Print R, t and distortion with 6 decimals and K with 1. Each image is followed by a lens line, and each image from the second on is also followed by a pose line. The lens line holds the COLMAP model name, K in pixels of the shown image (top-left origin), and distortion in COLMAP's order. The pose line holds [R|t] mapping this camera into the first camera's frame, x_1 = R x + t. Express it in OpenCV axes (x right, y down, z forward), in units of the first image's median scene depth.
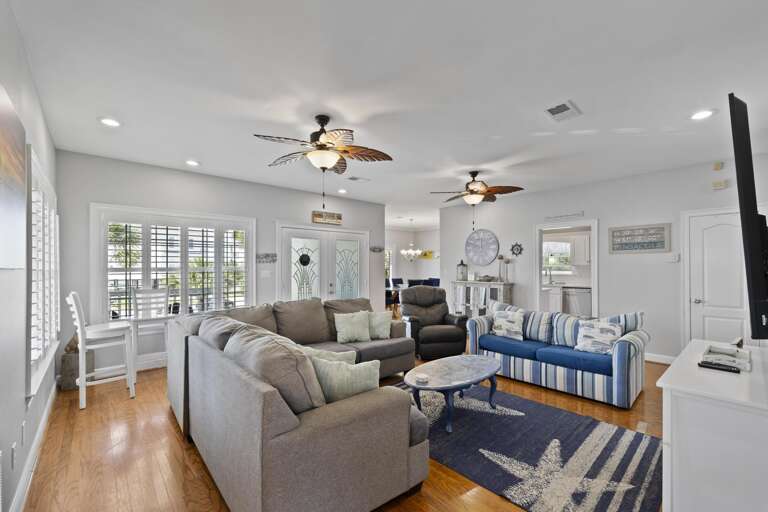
lens RADIAL K [[325.8, 0, 382.7], [0, 325.8, 257.6], [0, 0, 1]] dist [-0.002575, -0.000009]
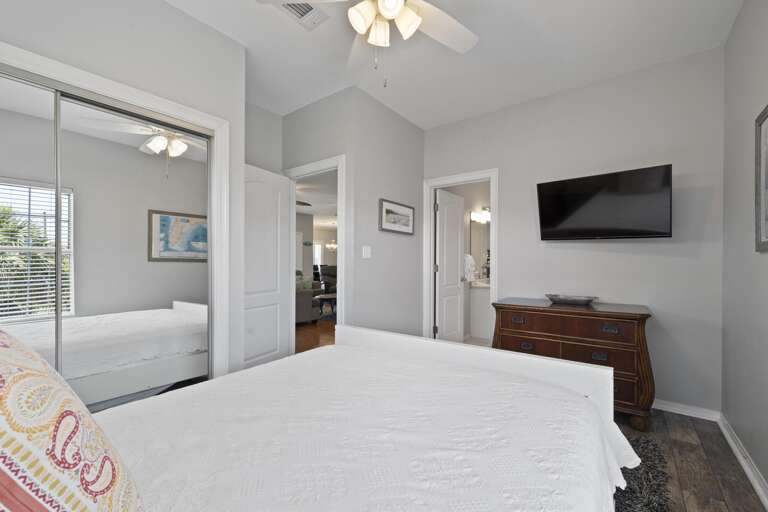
lens RADIAL K [[325.8, 0, 386.7], [0, 325.8, 253.4], [0, 0, 1]] dist [-0.002575, -0.000009]
pose [[0.978653, 0.003946, 0.205484, 0.029805], [-0.004795, 0.999982, 0.003632, 0.010945], [-0.205466, -0.004540, 0.978654, -0.517572]]
